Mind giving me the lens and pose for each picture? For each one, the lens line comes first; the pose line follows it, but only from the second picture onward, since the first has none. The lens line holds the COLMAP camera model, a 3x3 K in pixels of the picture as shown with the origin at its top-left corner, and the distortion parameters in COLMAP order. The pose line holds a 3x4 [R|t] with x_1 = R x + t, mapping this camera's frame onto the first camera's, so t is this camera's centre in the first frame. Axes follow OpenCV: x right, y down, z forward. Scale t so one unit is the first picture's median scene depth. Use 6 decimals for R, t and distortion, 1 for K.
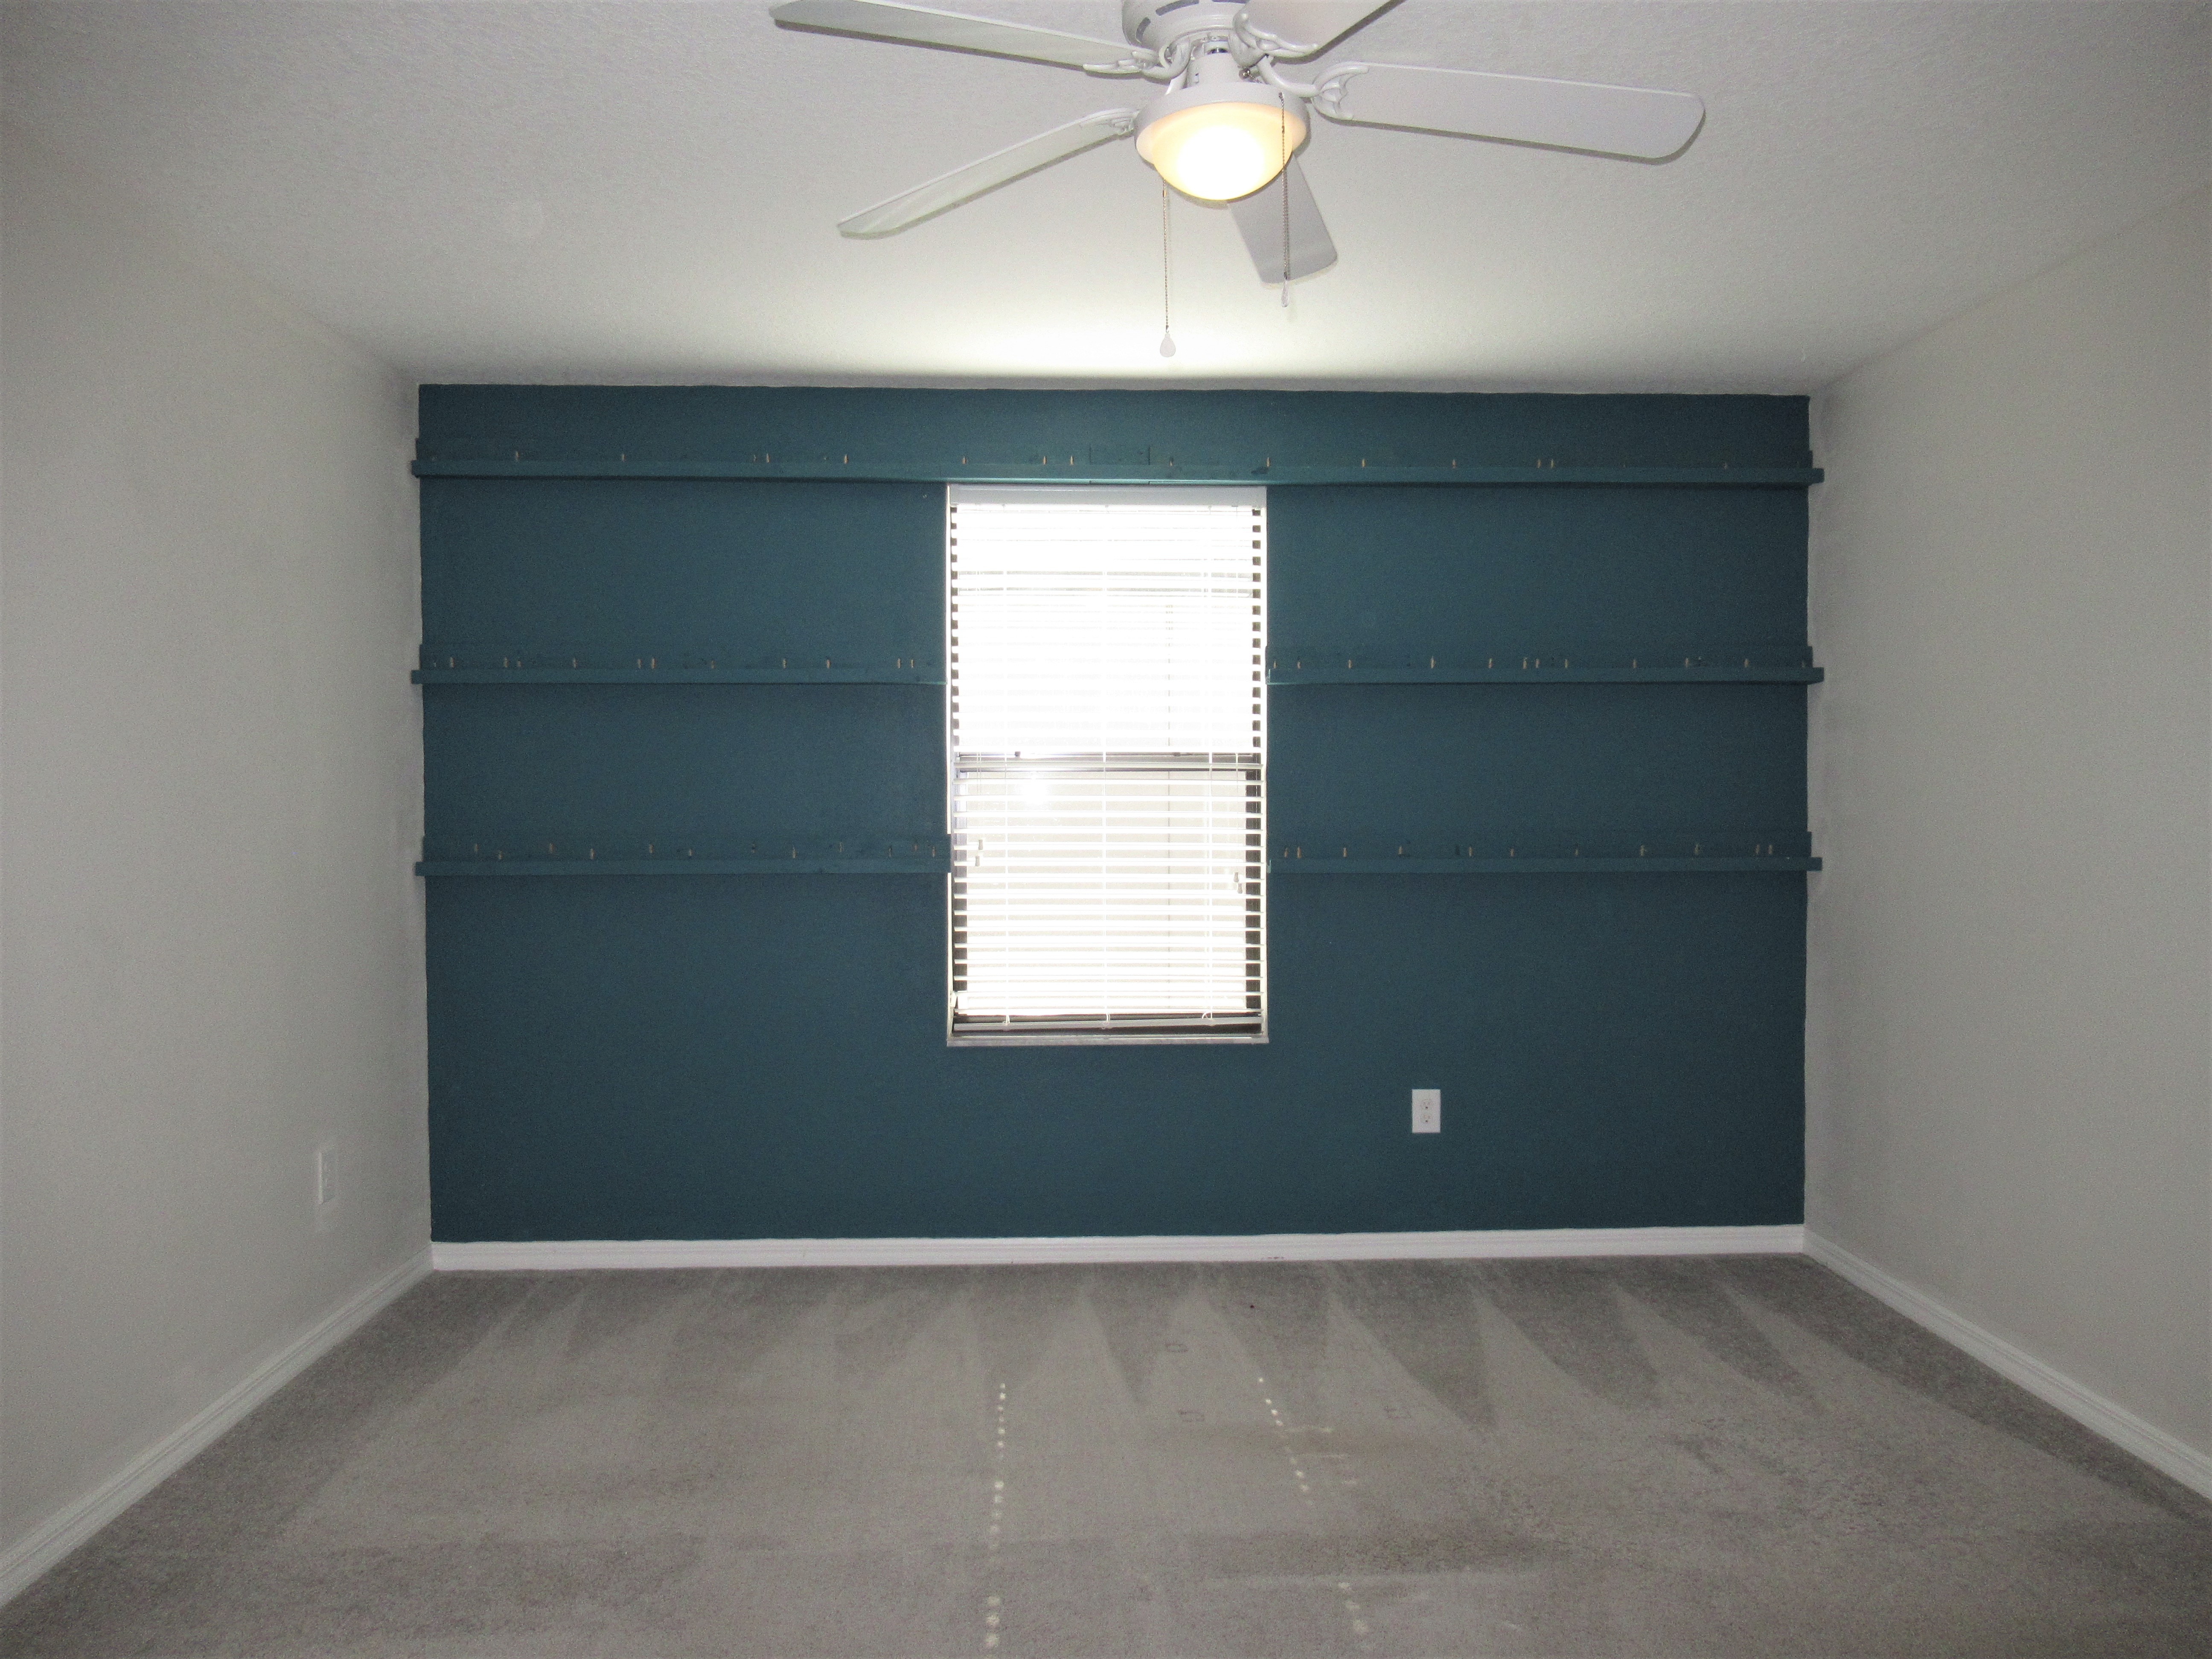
lens RADIAL K [[1628.0, 0, 1106.4], [0, 1628.0, 856.9], [0, 0, 1]] dist [-0.002329, -0.006758]
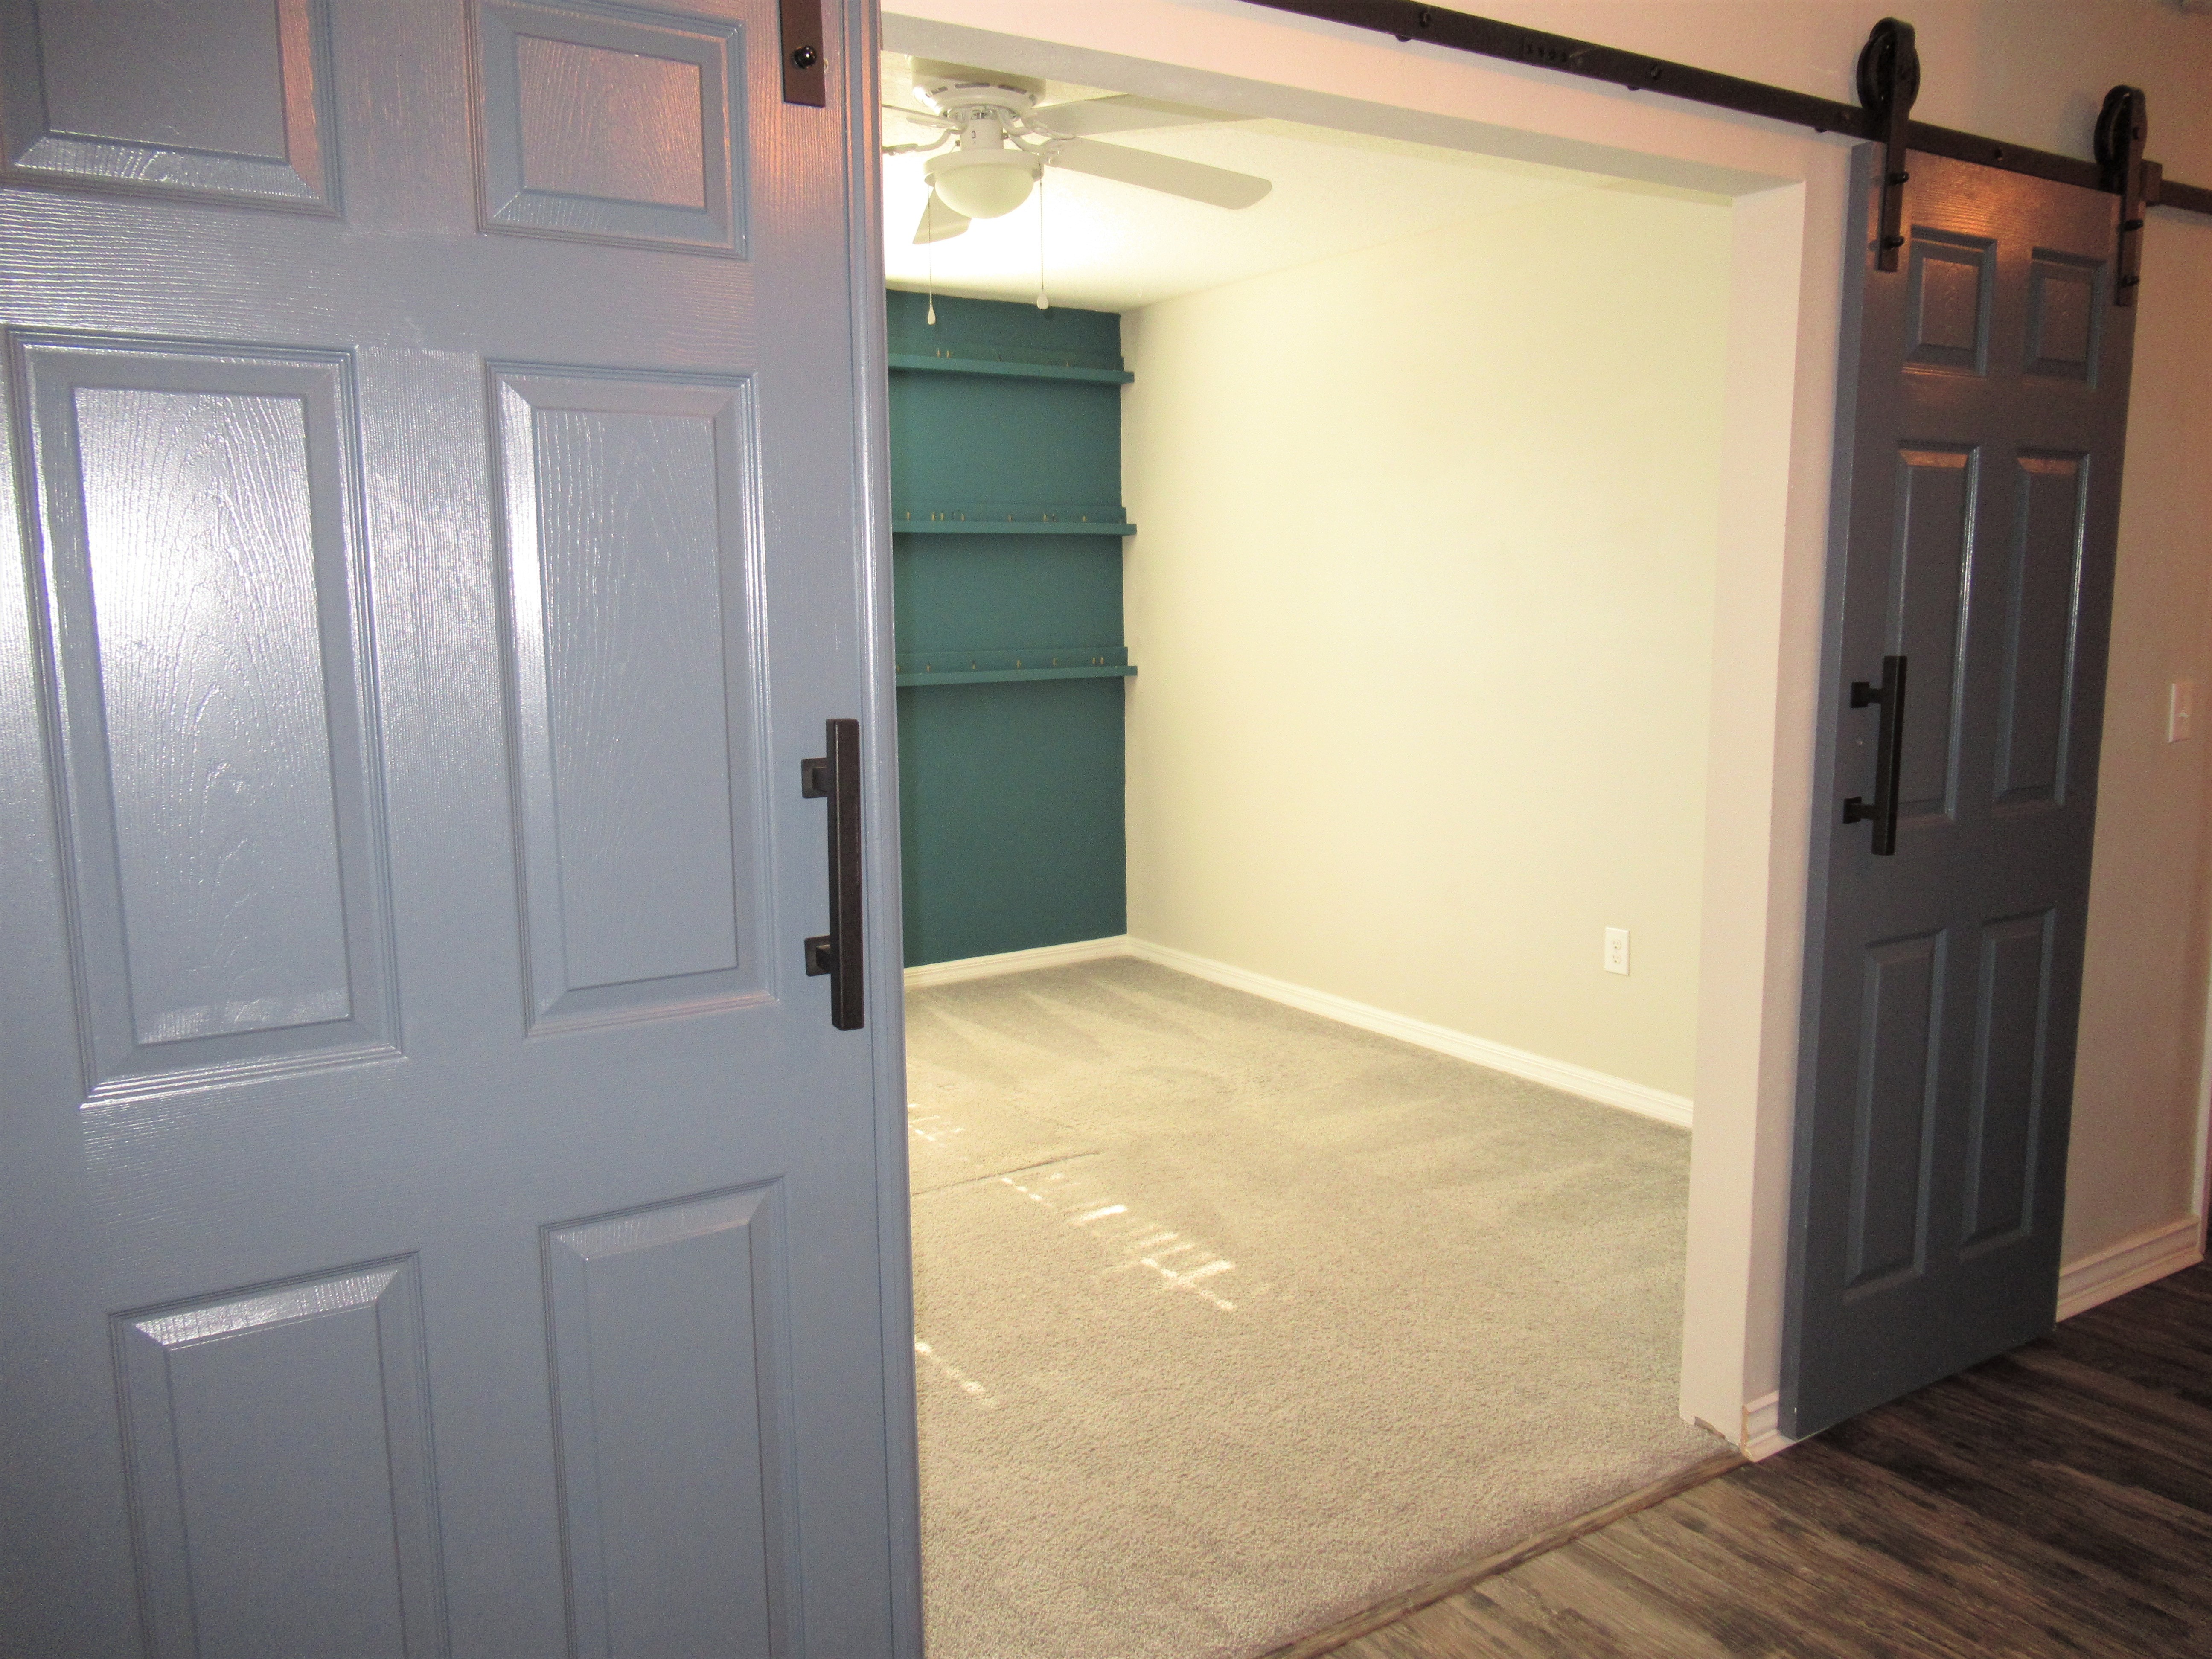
lens RADIAL K [[1628.0, 0, 1106.4], [0, 1628.0, 856.9], [0, 0, 1]] dist [-0.002329, -0.006758]
pose [[0.849015, -0.087425, 0.521086, -0.307955], [0.023038, 0.991403, 0.128797, -0.017510], [-0.527866, -0.097345, 0.843731, -0.154471]]
